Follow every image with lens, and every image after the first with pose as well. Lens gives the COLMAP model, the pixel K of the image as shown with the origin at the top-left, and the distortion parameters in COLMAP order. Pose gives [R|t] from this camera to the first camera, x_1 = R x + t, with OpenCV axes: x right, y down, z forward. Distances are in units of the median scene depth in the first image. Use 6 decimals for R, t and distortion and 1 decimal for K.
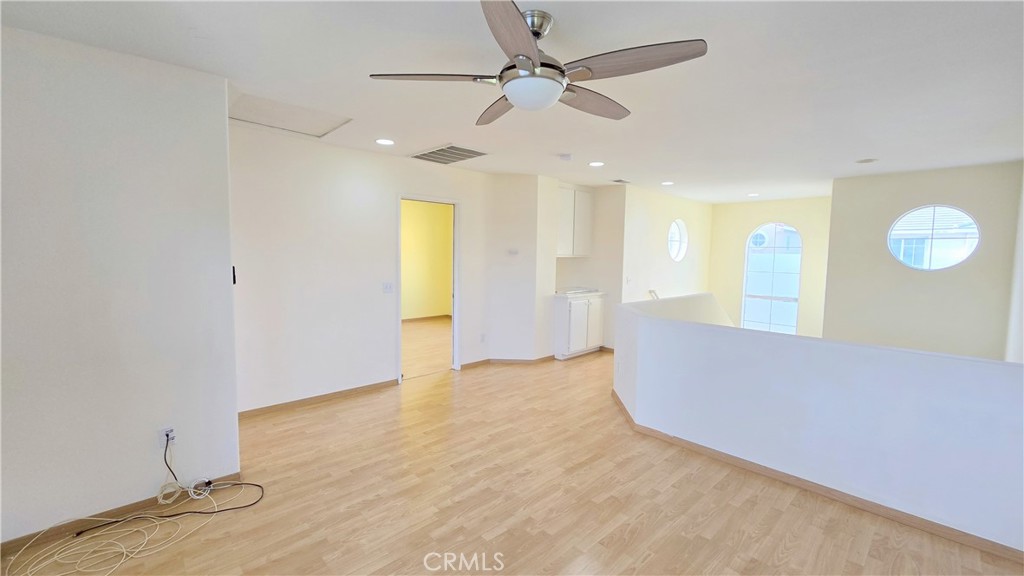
lens RADIAL K [[419.8, 0, 512.7], [0, 419.8, 281.0], [0, 0, 1]] dist [-0.002503, -0.000354]
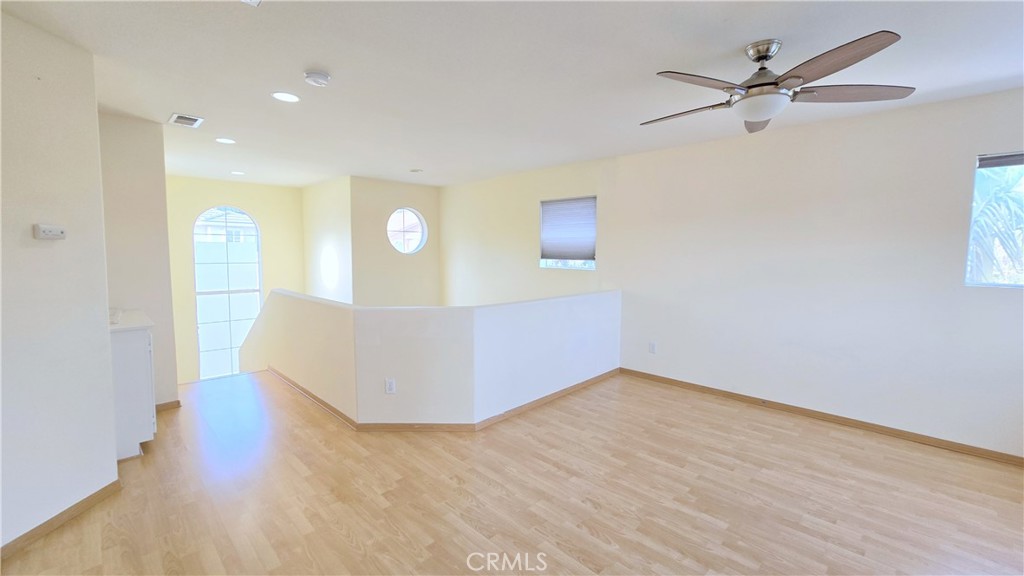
lens RADIAL K [[419.8, 0, 512.7], [0, 419.8, 281.0], [0, 0, 1]] dist [-0.002503, -0.000354]
pose [[-0.034468, -0.089831, 0.995360, -0.747679], [0.061818, 0.993853, 0.091836, -0.068409], [-0.997492, 0.064696, -0.028703, 1.133394]]
